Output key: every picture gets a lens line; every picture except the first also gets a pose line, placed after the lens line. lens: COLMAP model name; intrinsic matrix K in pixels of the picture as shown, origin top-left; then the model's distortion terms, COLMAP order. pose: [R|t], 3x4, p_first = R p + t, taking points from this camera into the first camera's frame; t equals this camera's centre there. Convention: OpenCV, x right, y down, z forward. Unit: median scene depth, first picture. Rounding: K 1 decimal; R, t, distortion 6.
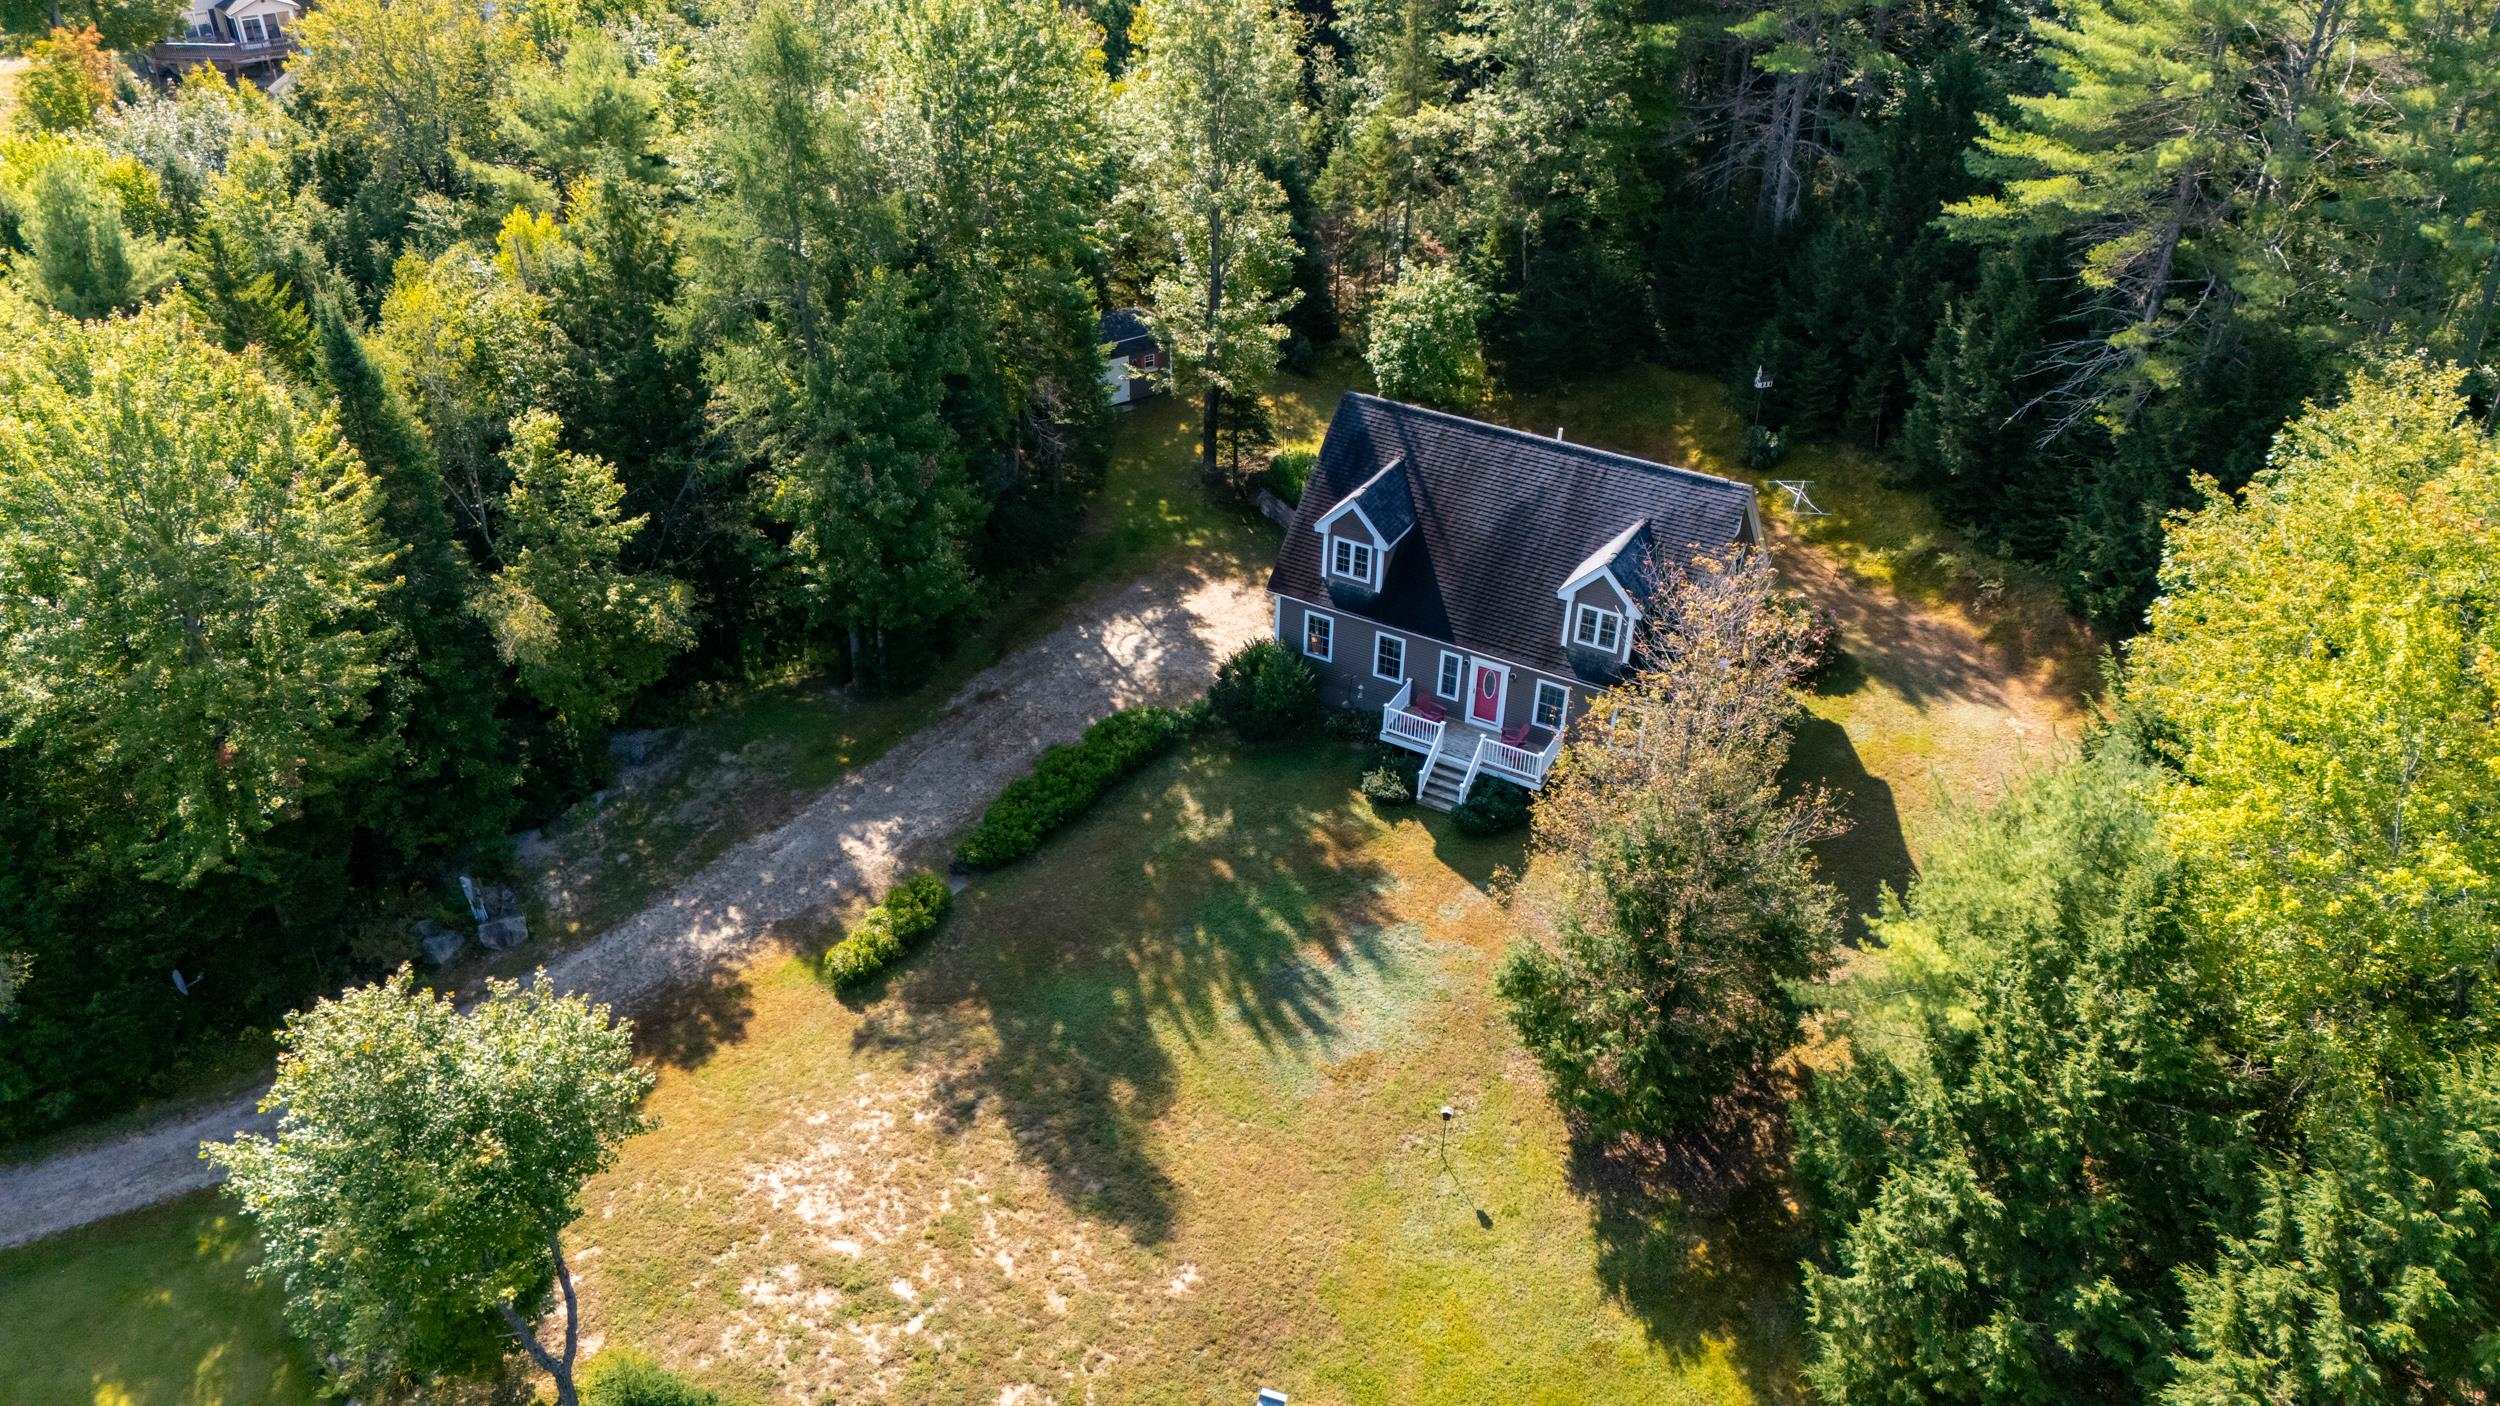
lens RADIAL K [[1809.7, 0, 1250.0], [0, 1809.7, 703.0], [0, 0, 1]] dist [0.088000, -0.074110]
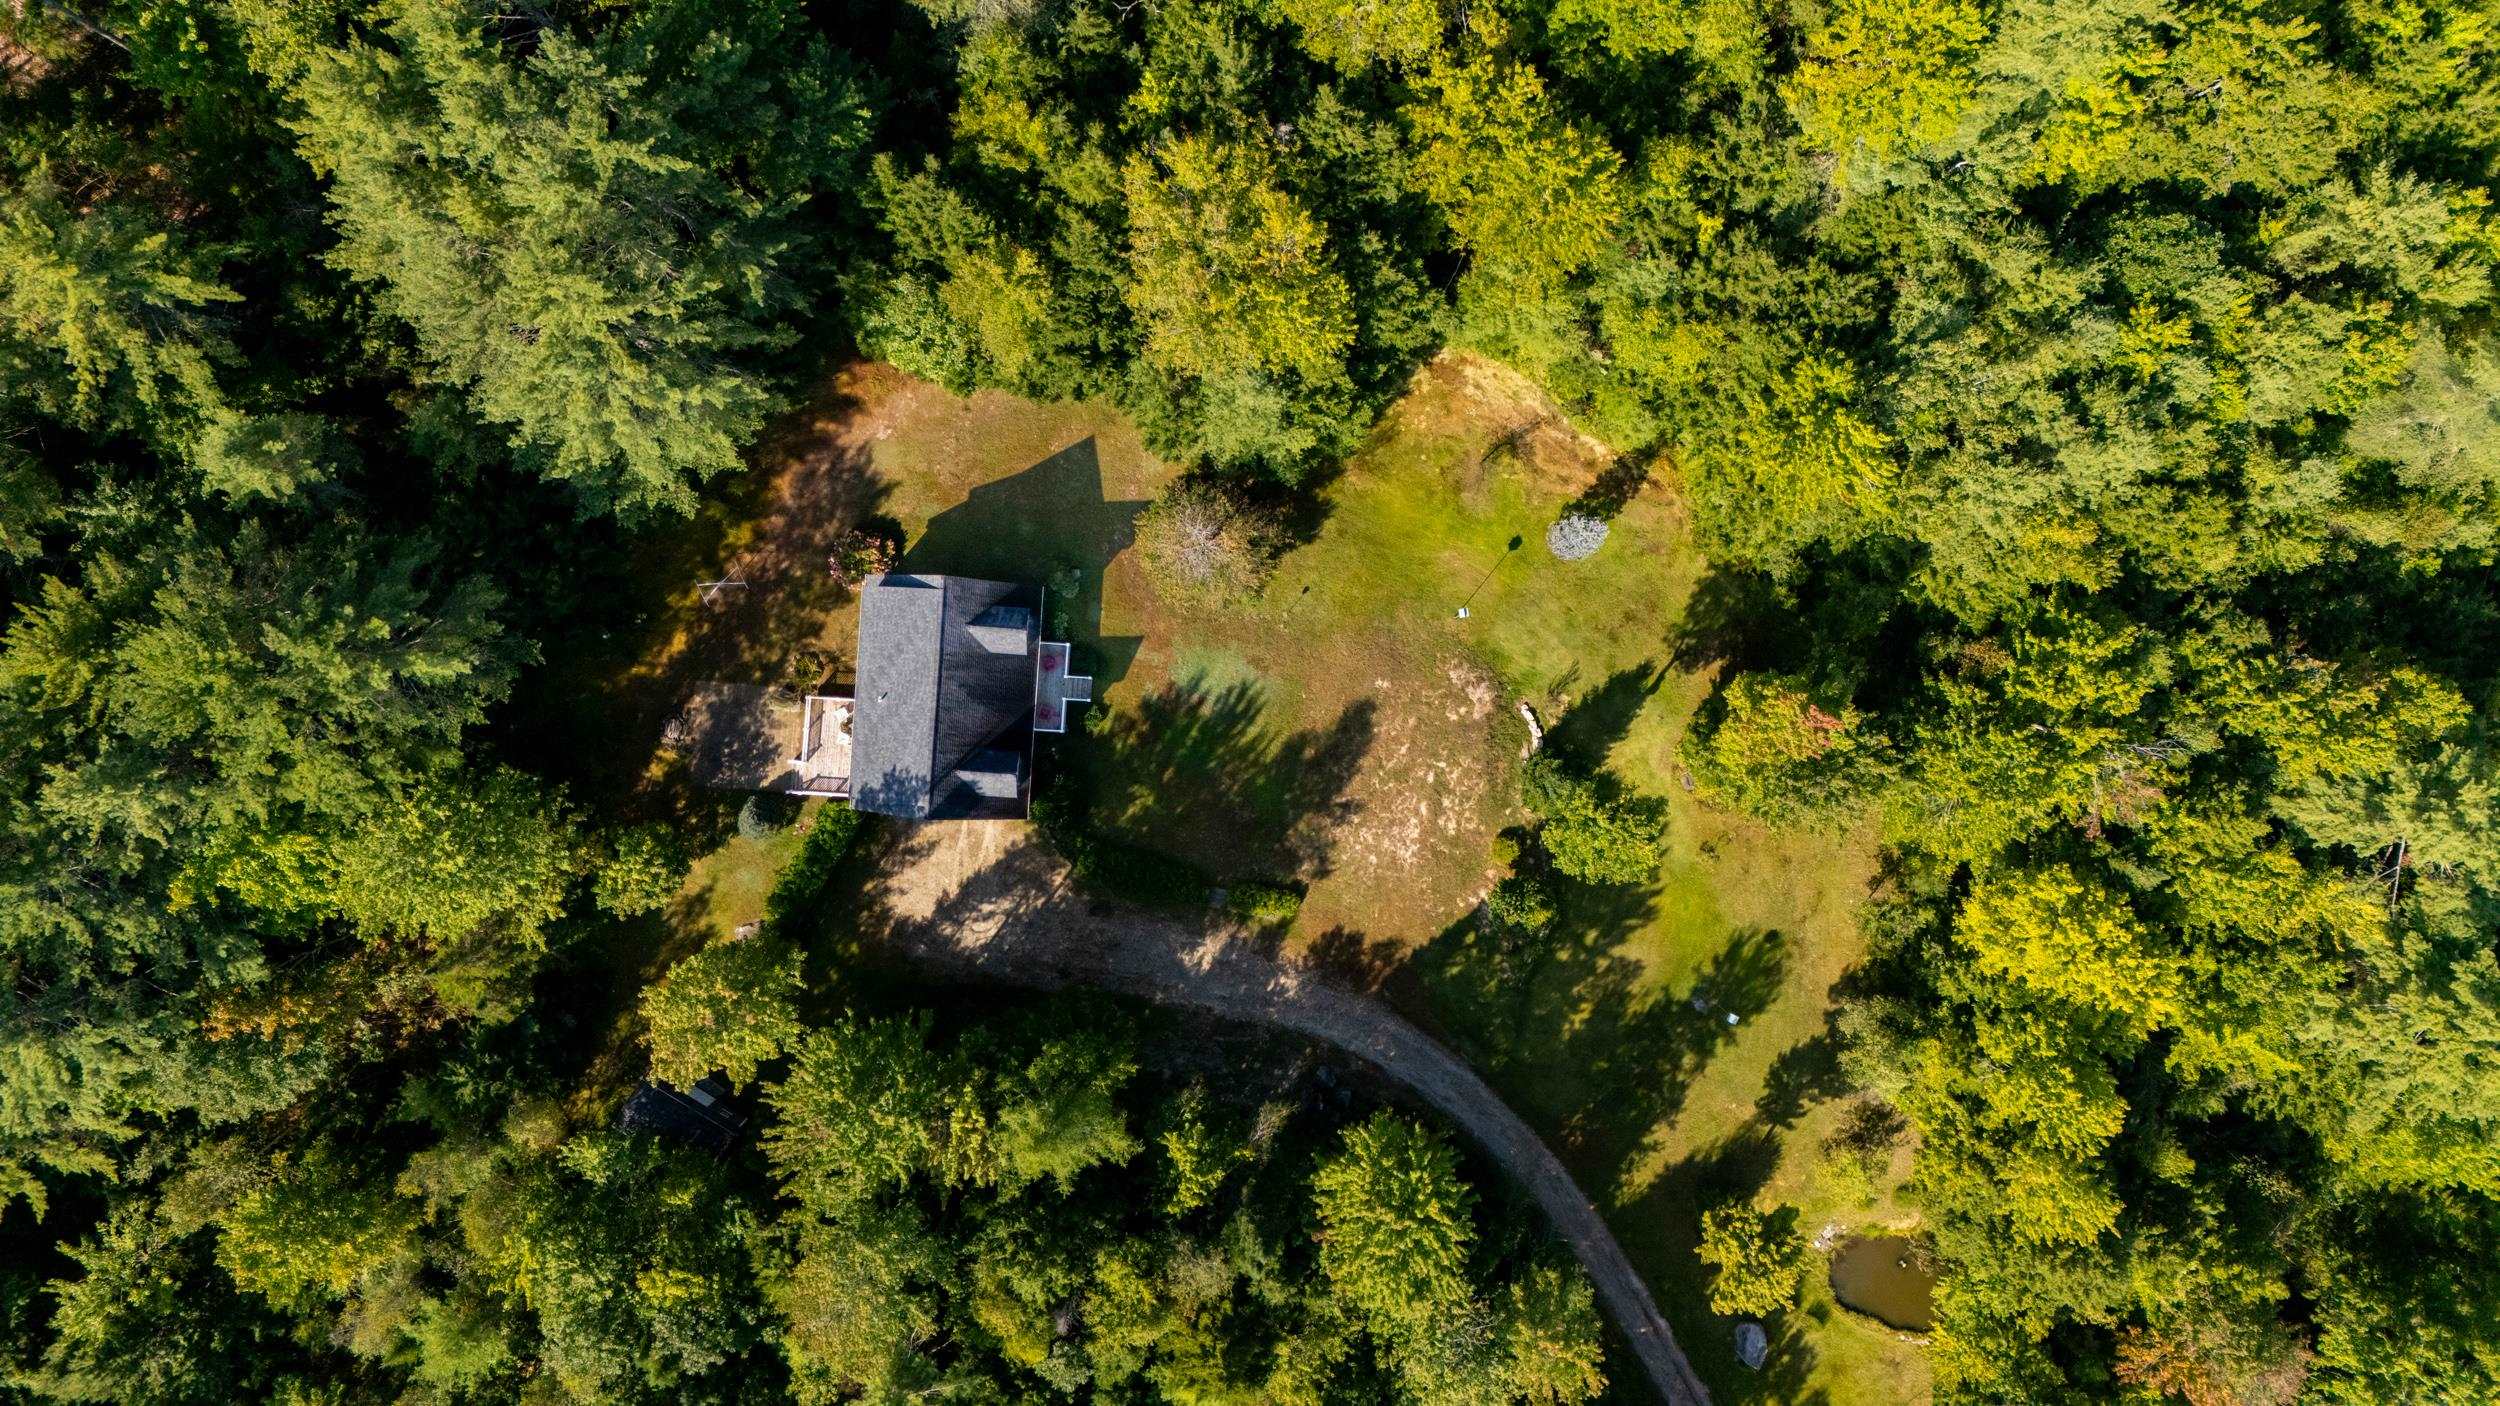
lens RADIAL K [[1810.7, 0, 1249.1], [0, 1810.7, 689.2], [0, 0, 1]] dist [0.099143, -0.089444]
pose [[-0.423484, -0.904924, -0.042127, 0.117639], [0.459306, -0.254562, 0.851021, -1.552358], [-0.780833, 0.341044, 0.523439, -0.171683]]
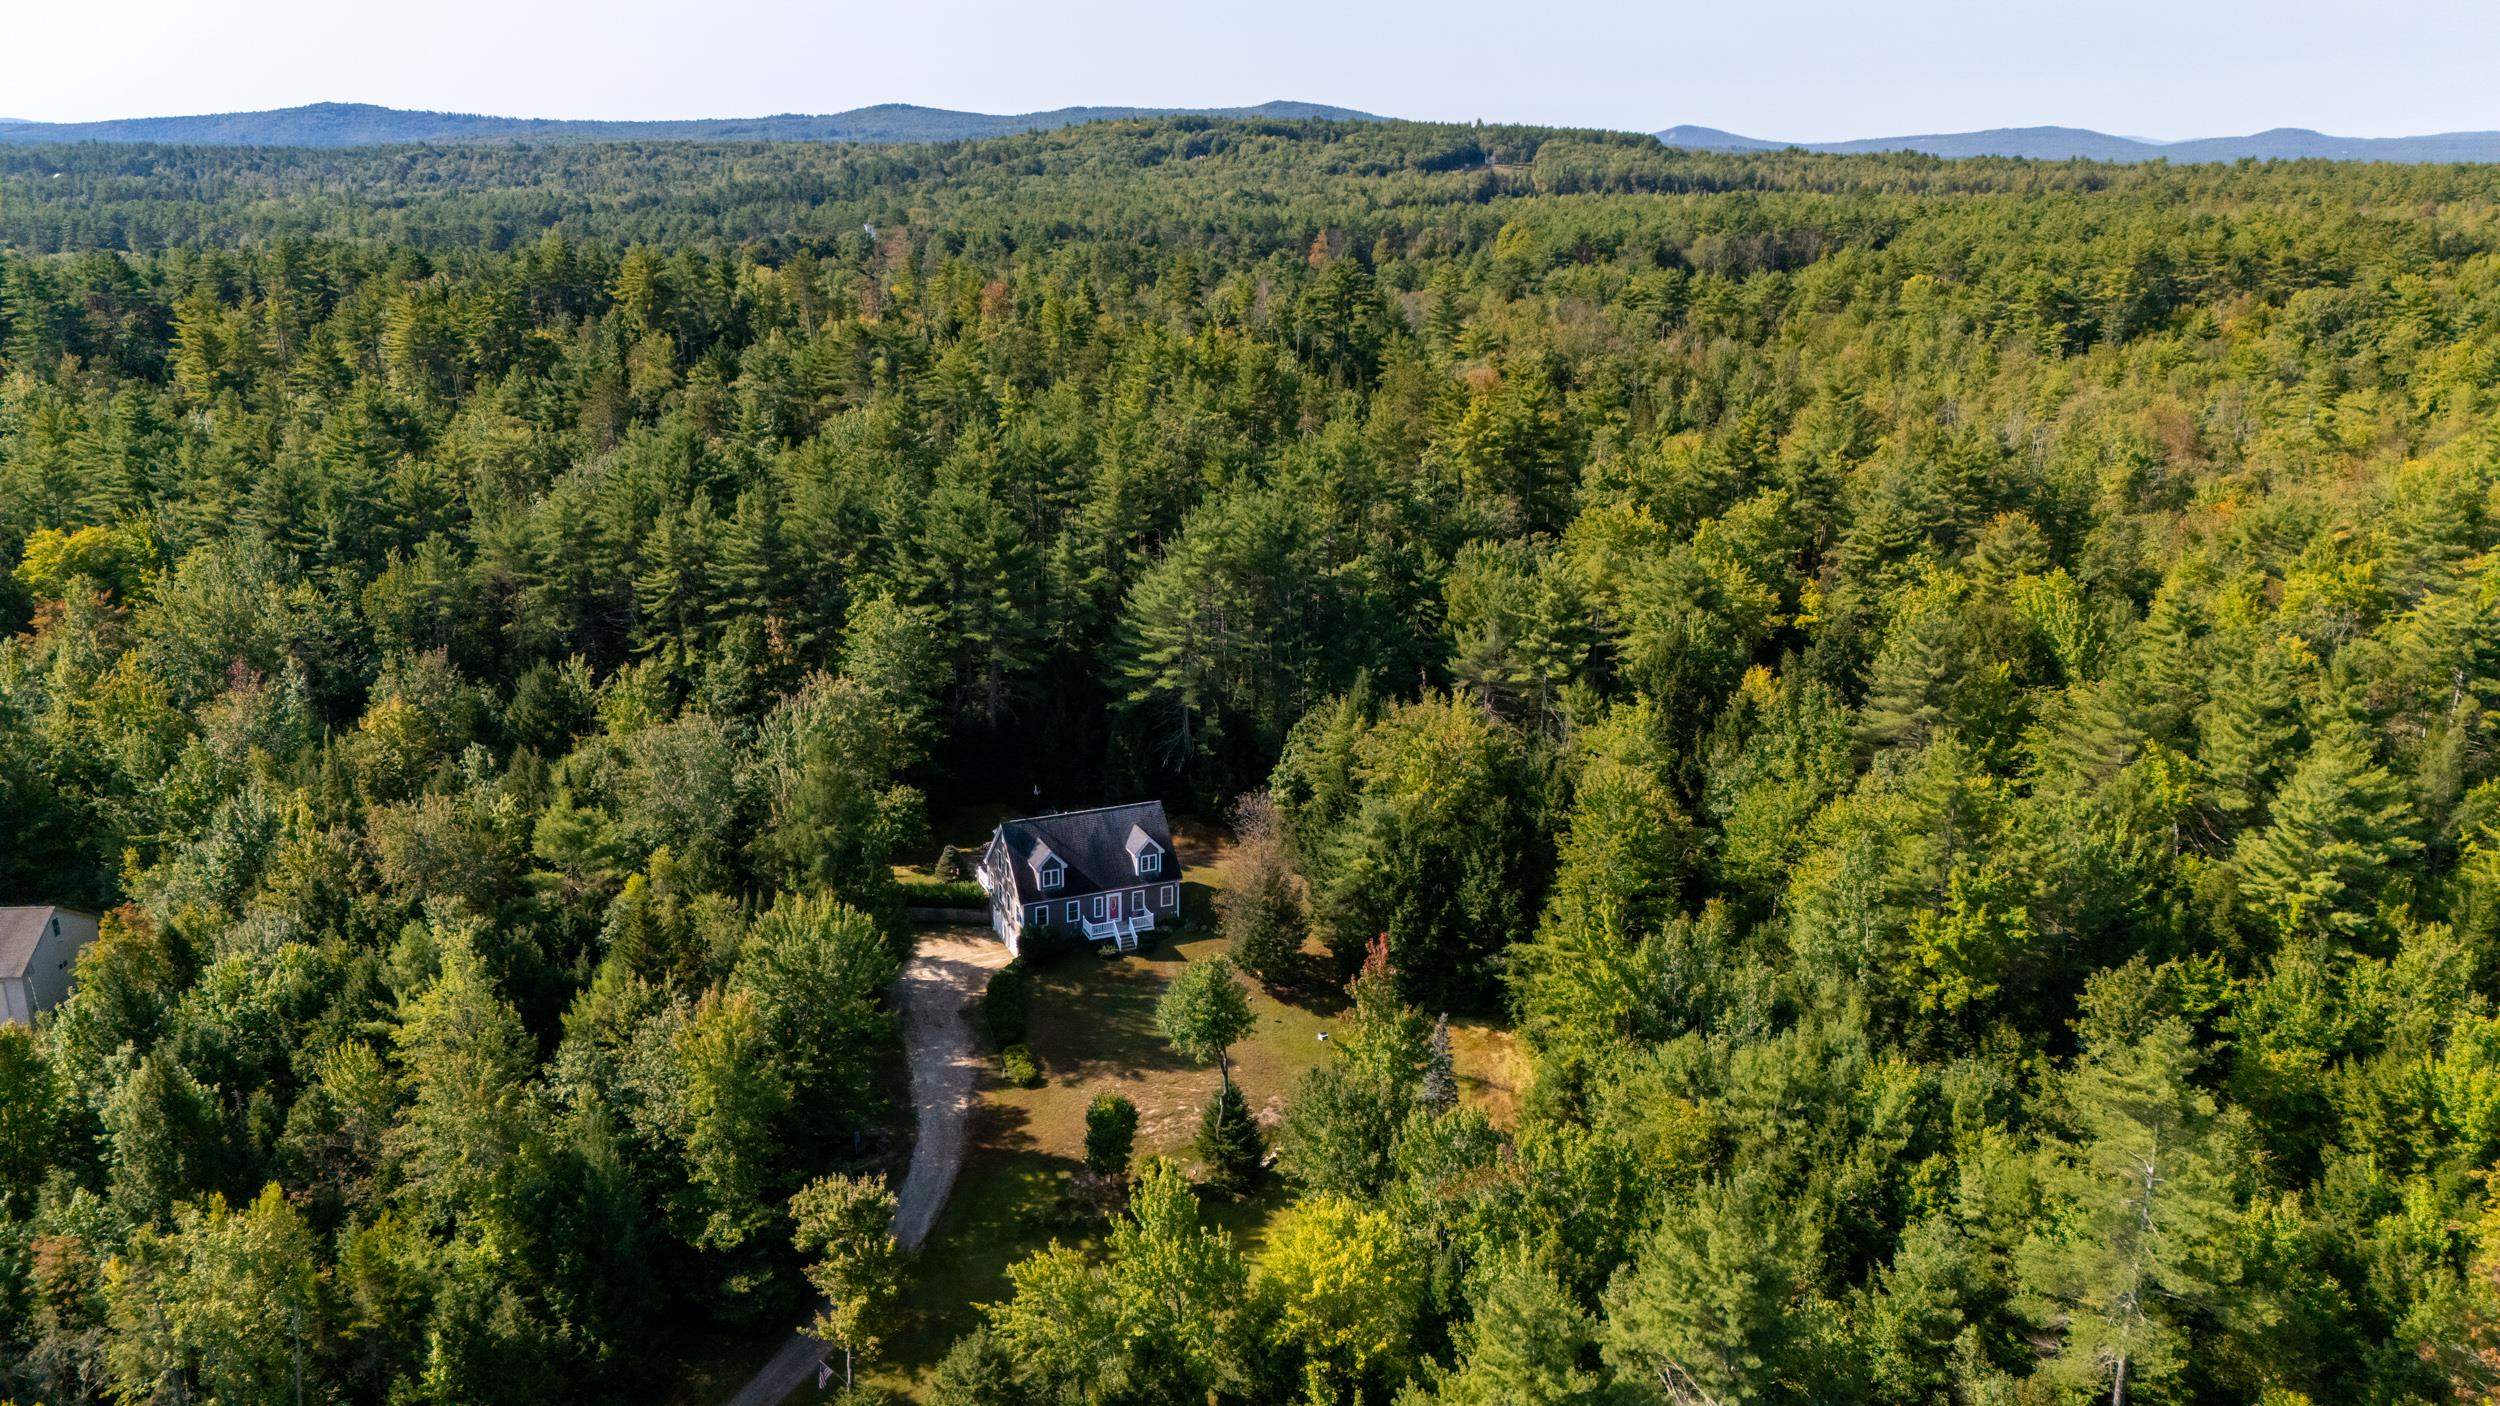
lens RADIAL K [[1774.8, 0, 1203.0], [0, 1774.8, 713.4], [0, 0, 1]] dist [0.104369, -0.081390]
pose [[0.612885, -0.245567, 0.751045, -1.644855], [0.443374, 0.893629, -0.069625, -0.020215], [-0.654058, 0.375666, 0.656570, -0.847486]]
